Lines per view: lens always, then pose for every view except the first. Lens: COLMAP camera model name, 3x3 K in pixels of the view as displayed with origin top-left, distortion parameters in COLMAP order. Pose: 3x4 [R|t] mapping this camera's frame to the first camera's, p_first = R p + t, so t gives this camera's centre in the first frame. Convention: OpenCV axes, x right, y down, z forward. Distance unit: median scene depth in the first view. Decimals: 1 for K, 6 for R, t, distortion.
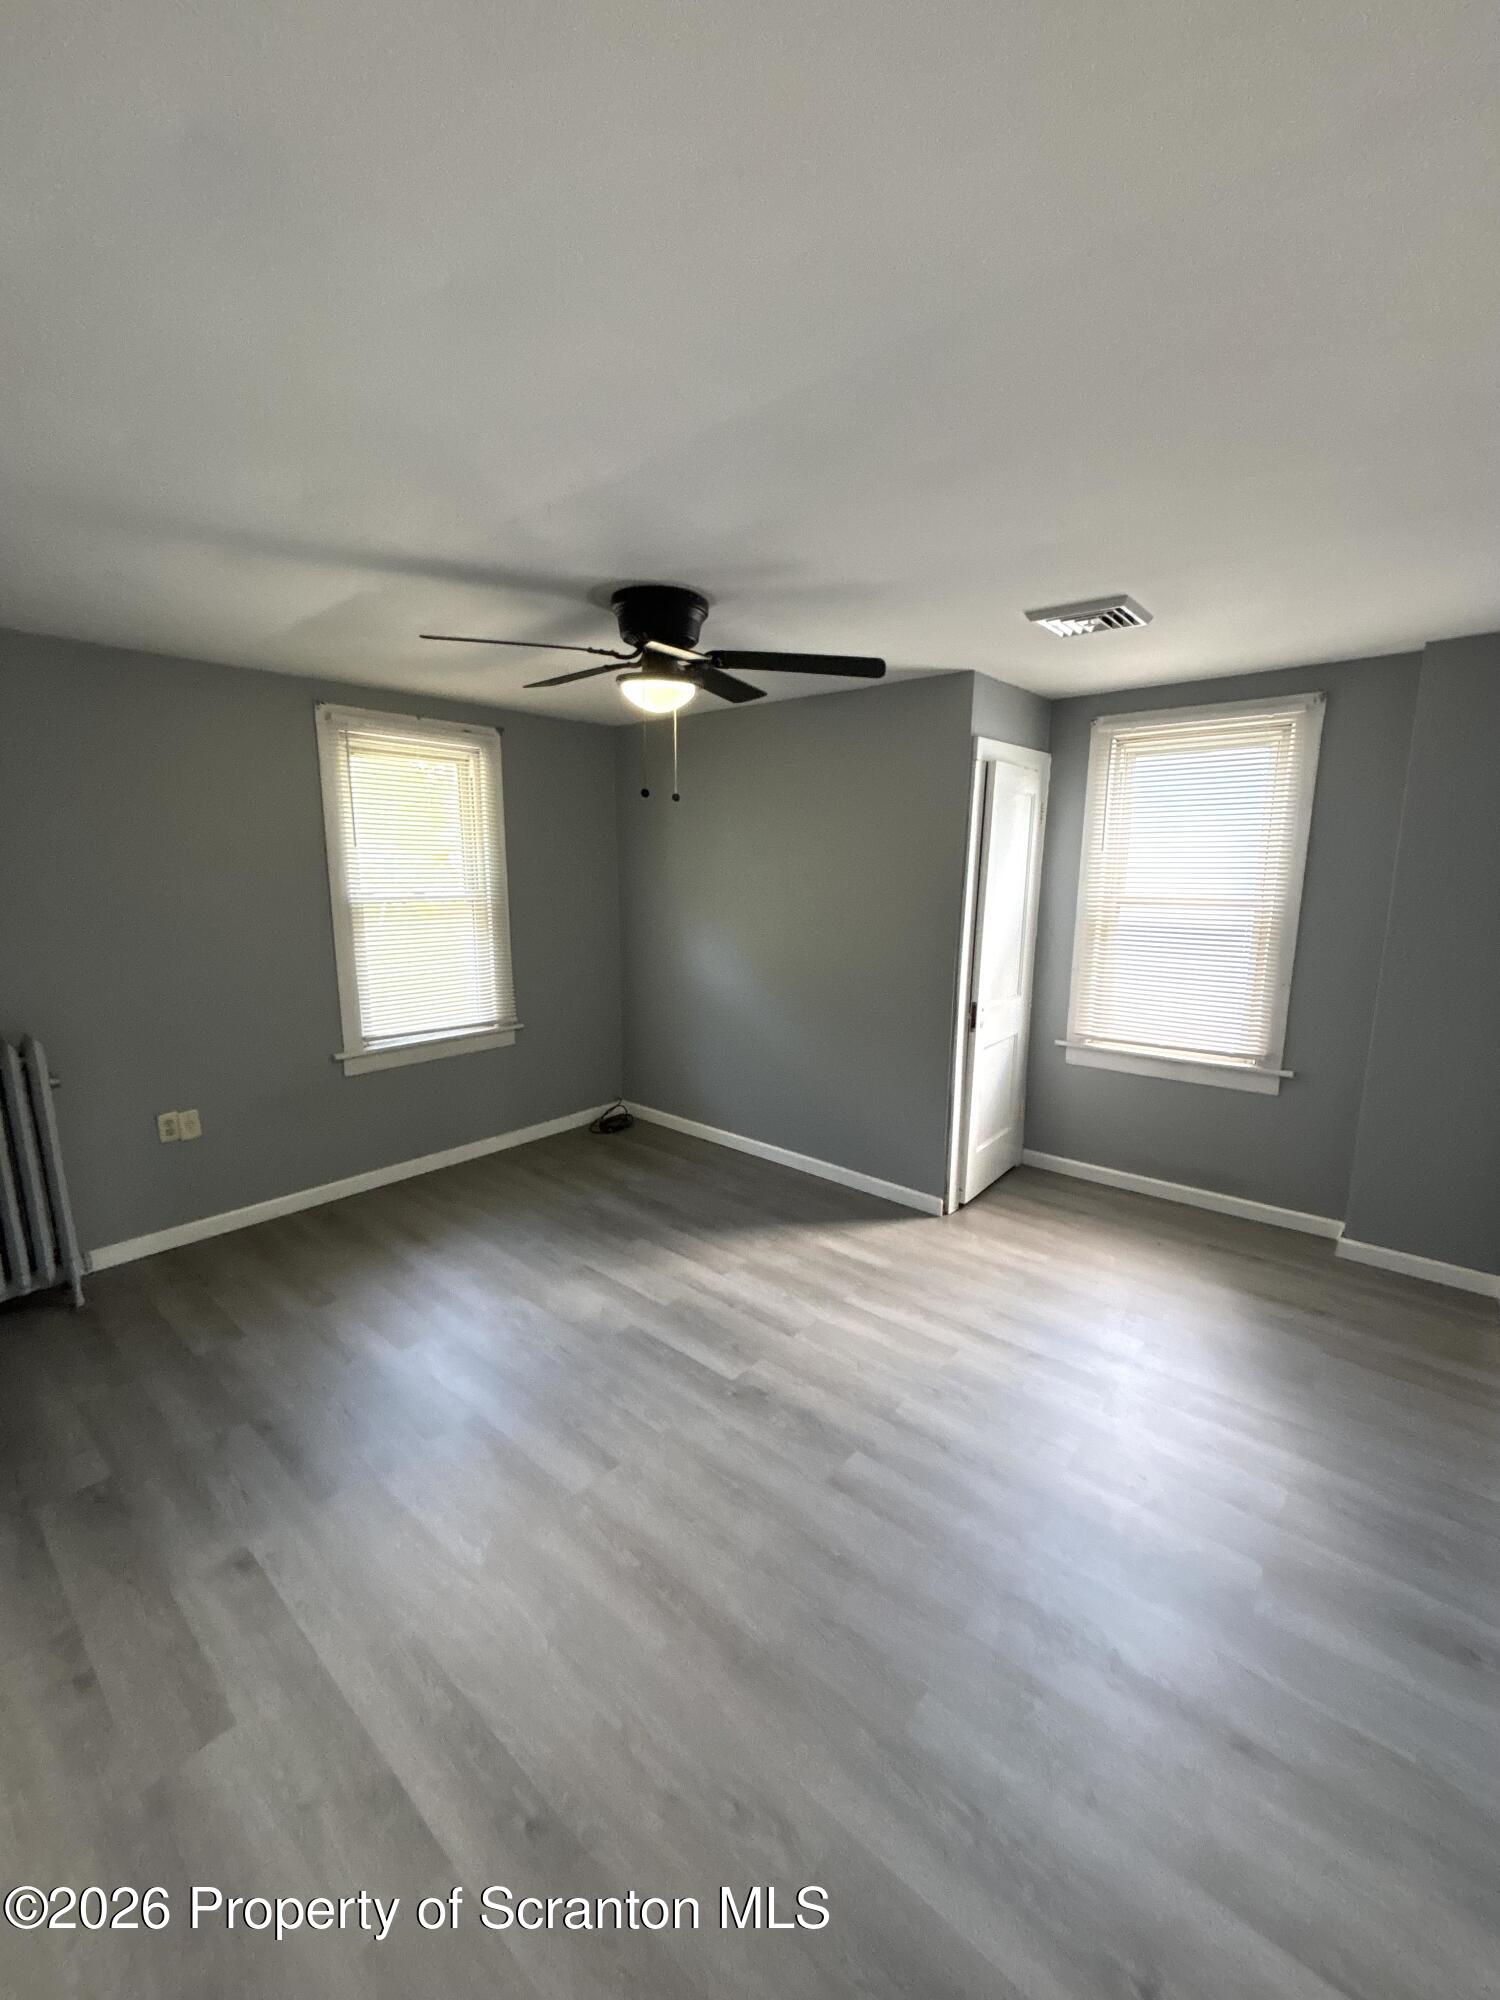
lens RADIAL K [[799.0, 0, 750.0], [0, 799.0, 1000.0], [0, 0, 1]] dist [-0.018689, 0.000211]
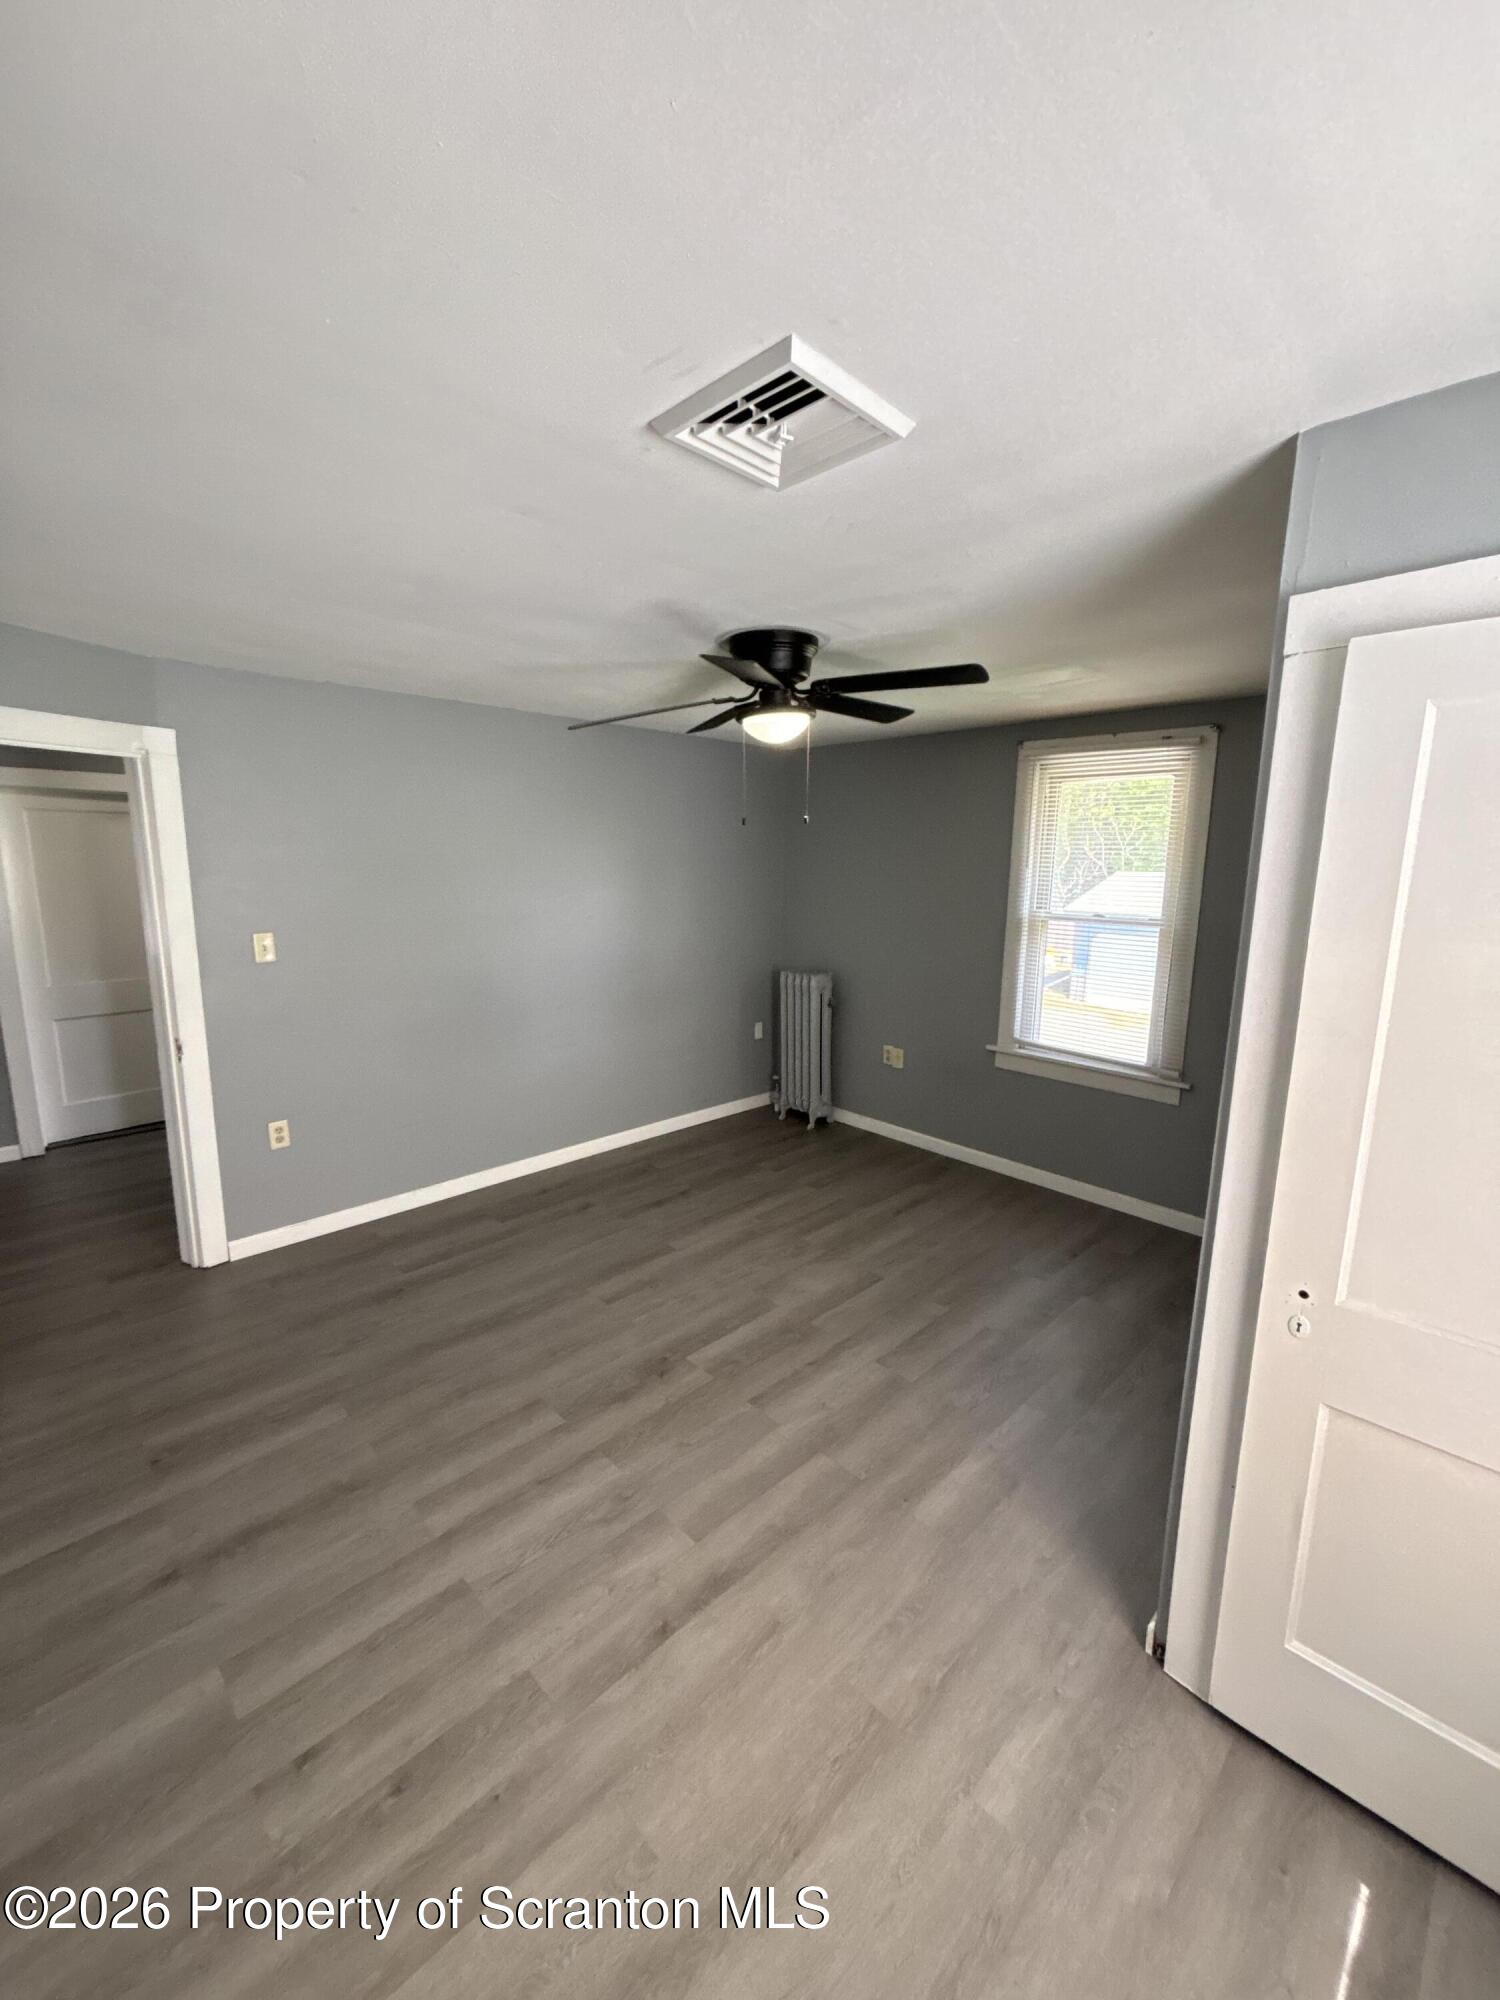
lens RADIAL K [[799.0, 0, 750.0], [0, 799.0, 1000.0], [0, 0, 1]] dist [-0.018689, 0.000211]
pose [[-0.090326, 0.166145, -0.981956, 0.750577], [-0.191317, 0.964727, 0.180828, -0.161117], [0.977363, 0.204198, -0.055354, 0.823807]]
